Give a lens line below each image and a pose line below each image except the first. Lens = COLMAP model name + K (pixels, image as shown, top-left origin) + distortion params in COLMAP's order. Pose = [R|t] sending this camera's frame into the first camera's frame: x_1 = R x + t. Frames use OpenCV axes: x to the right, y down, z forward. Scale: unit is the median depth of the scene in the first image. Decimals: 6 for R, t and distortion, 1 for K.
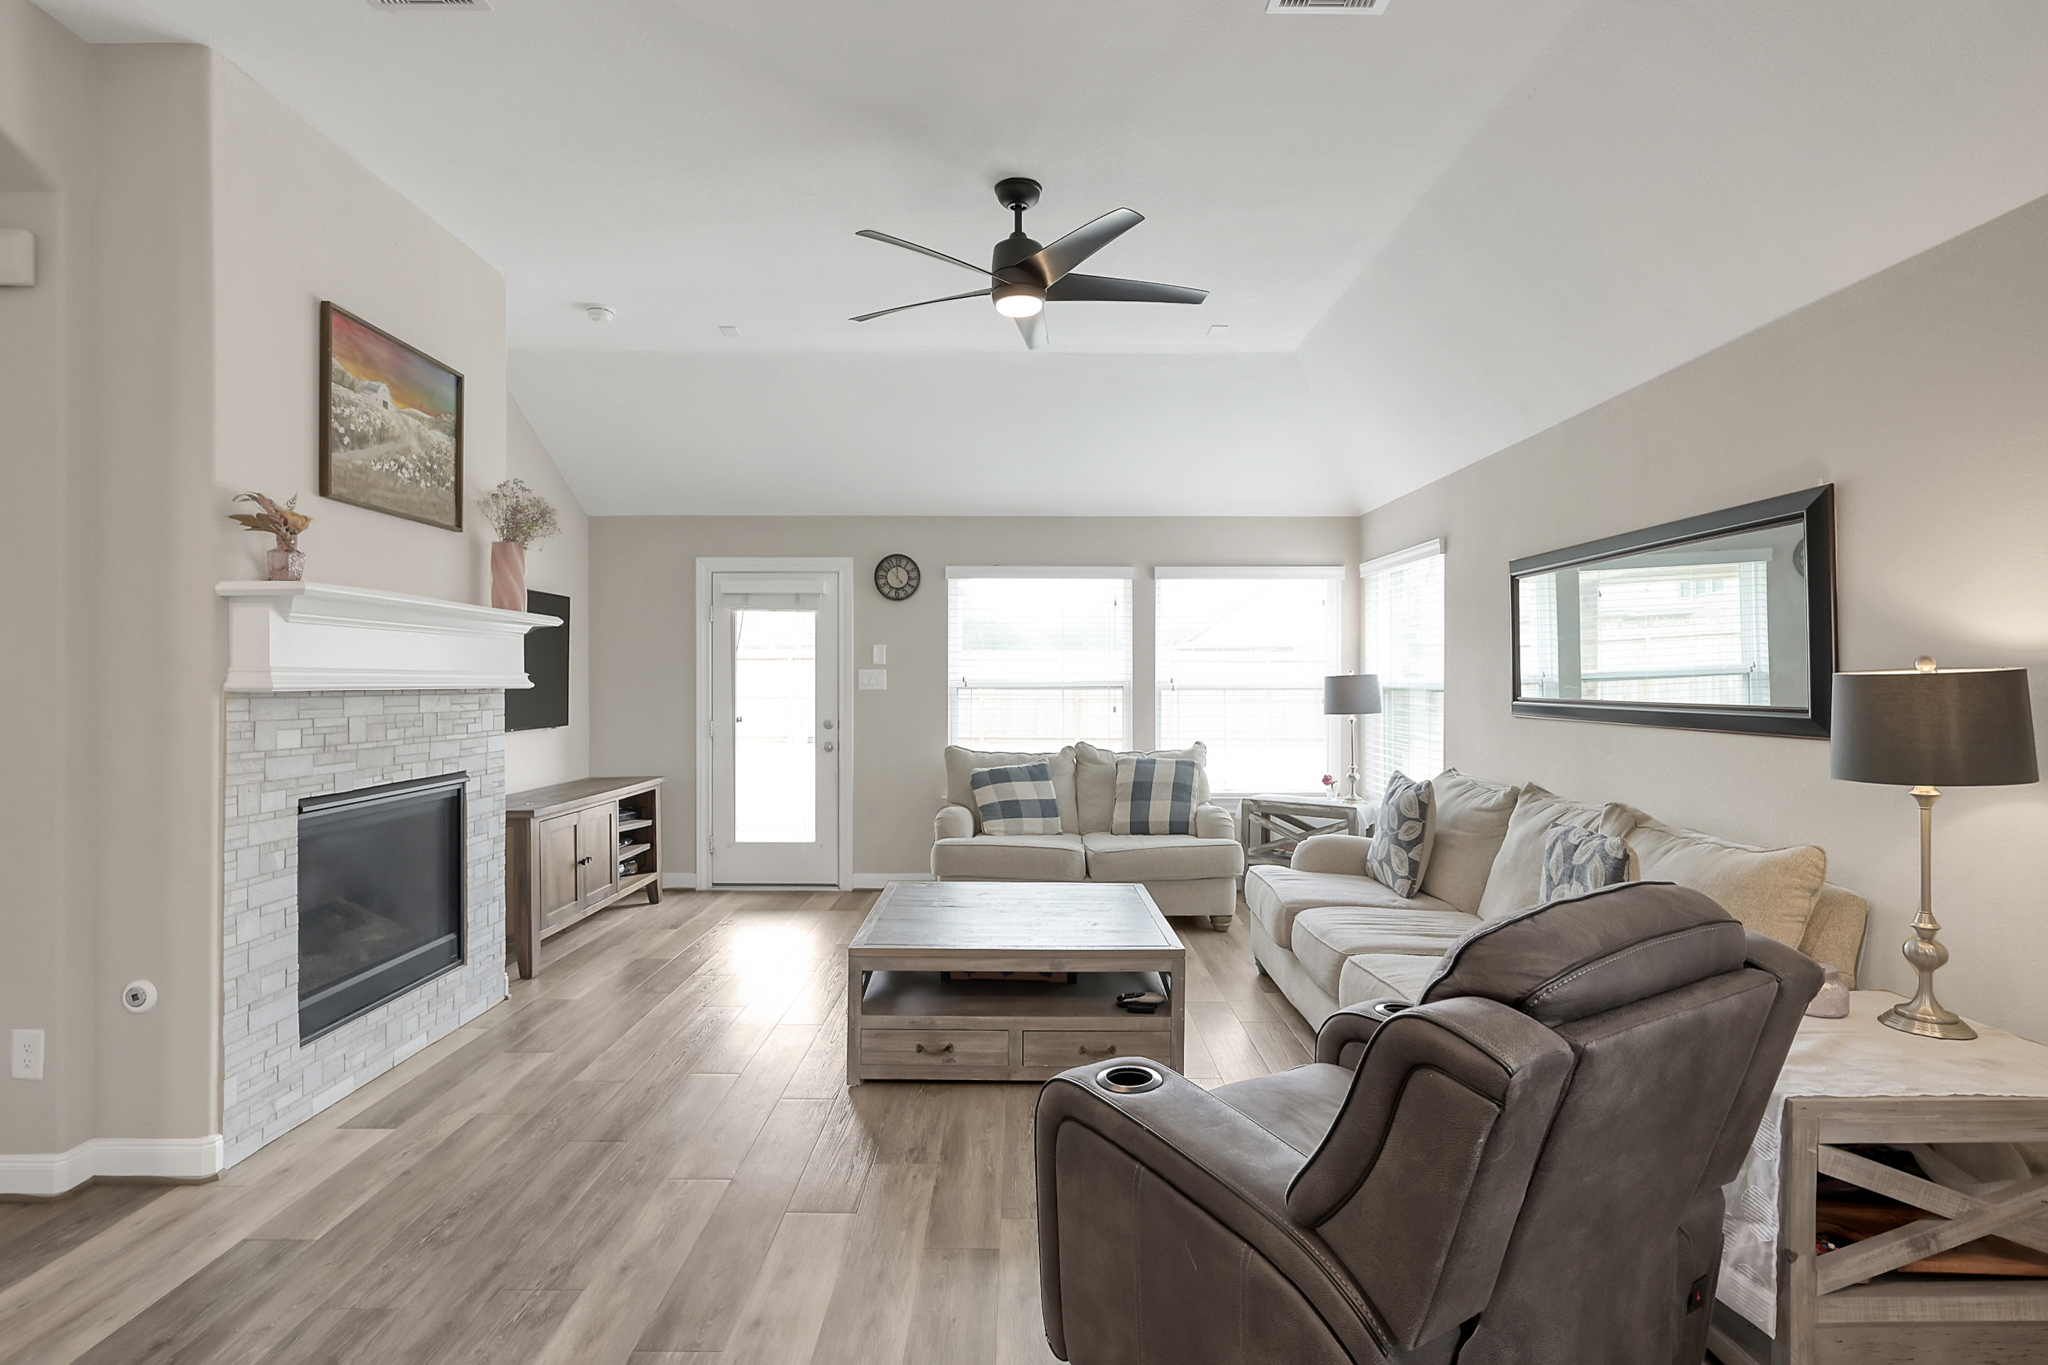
lens RADIAL K [[997.9, 0, 1007.3], [0, 997.9, 680.4], [0, 0, 1]] dist [0.001274, -0.000412]
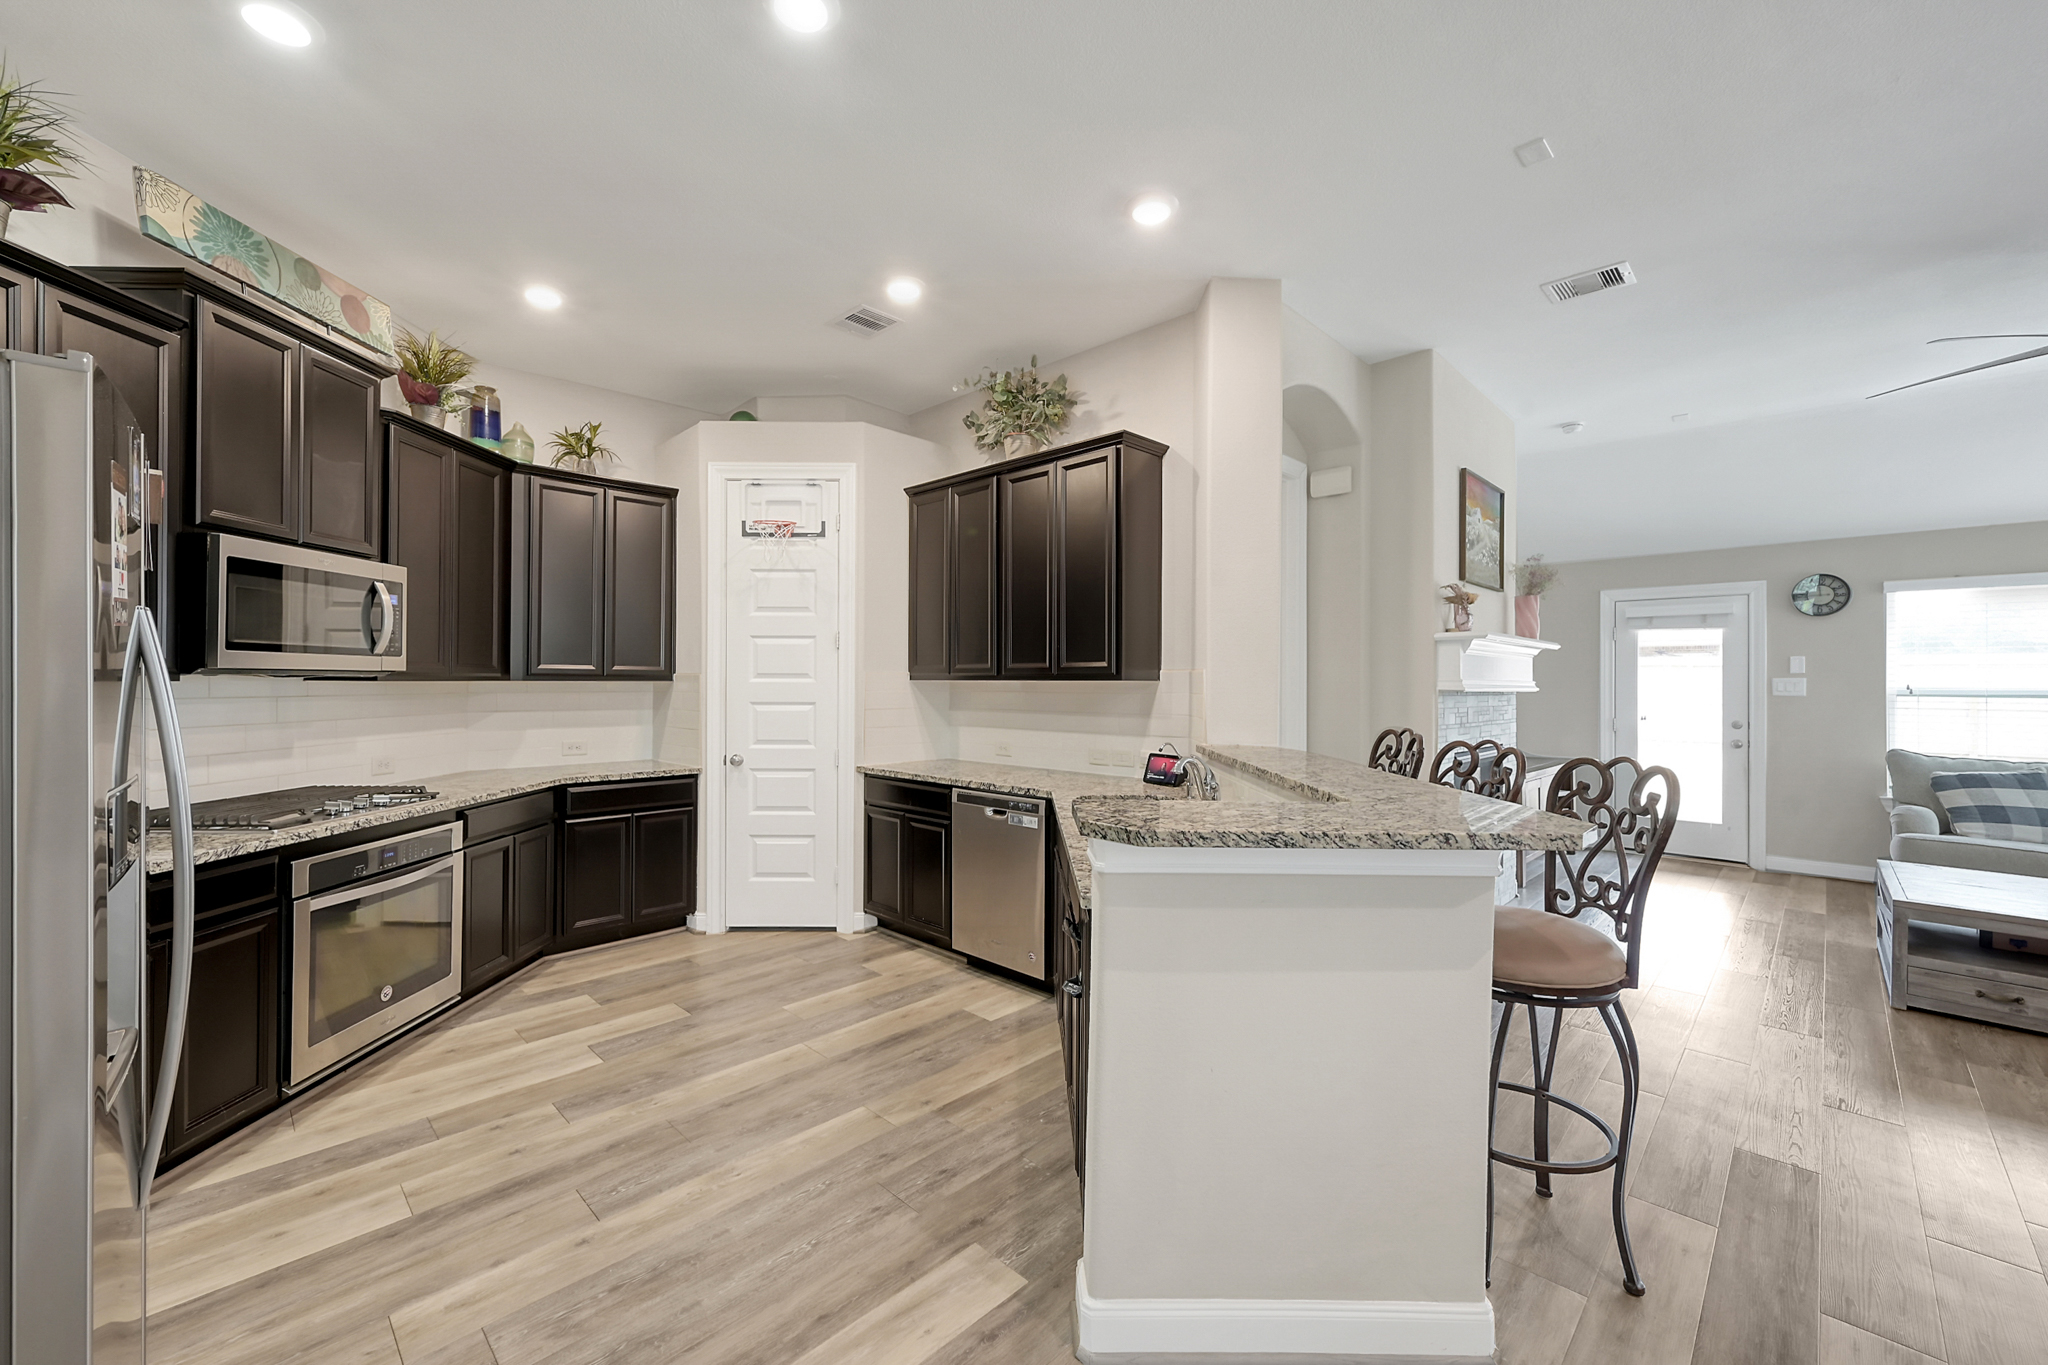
lens RADIAL K [[804.1, 0, 1024.0], [0, 804.1, 680.1], [0, 0, 1]] dist [-0.001193, -0.000090]
pose [[0.717849, 0.000634, -0.696199, -0.211924], [-0.004853, 0.999980, -0.004094, -0.000683], [0.696182, 0.006318, 0.717838, -0.443434]]
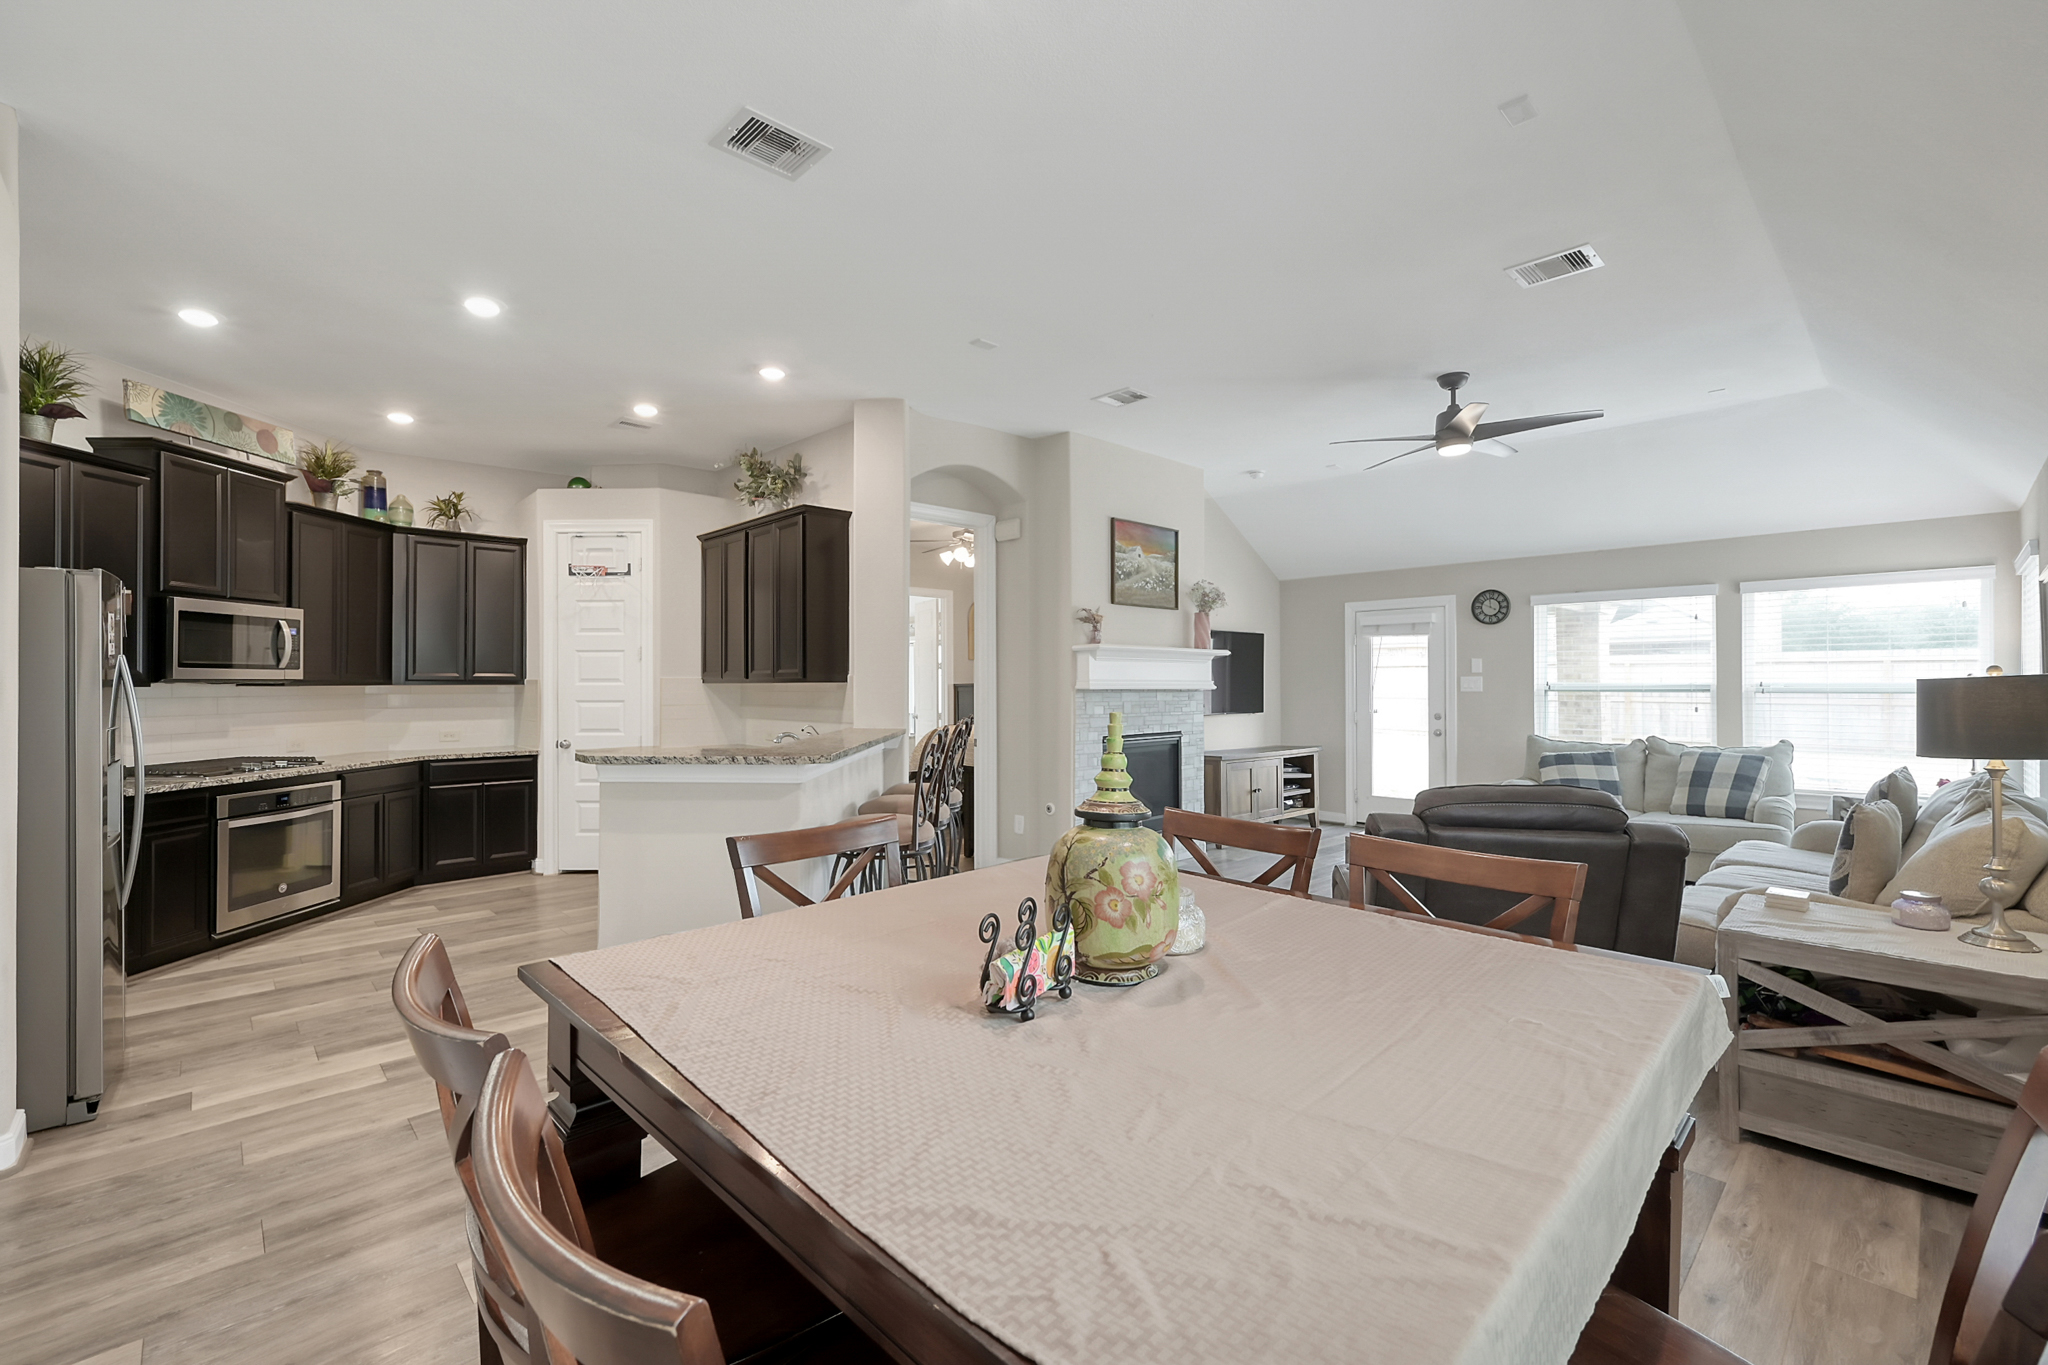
lens RADIAL K [[854.9, 0, 1022.1], [0, 854.9, 679.3], [0, 0, 1]] dist [-0.003758, 0.000033]
pose [[0.694760, -0.005348, -0.719222, 0.466139], [0.001090, 0.999979, -0.006383, -0.000660], [0.719241, 0.003651, 0.694751, -0.406083]]
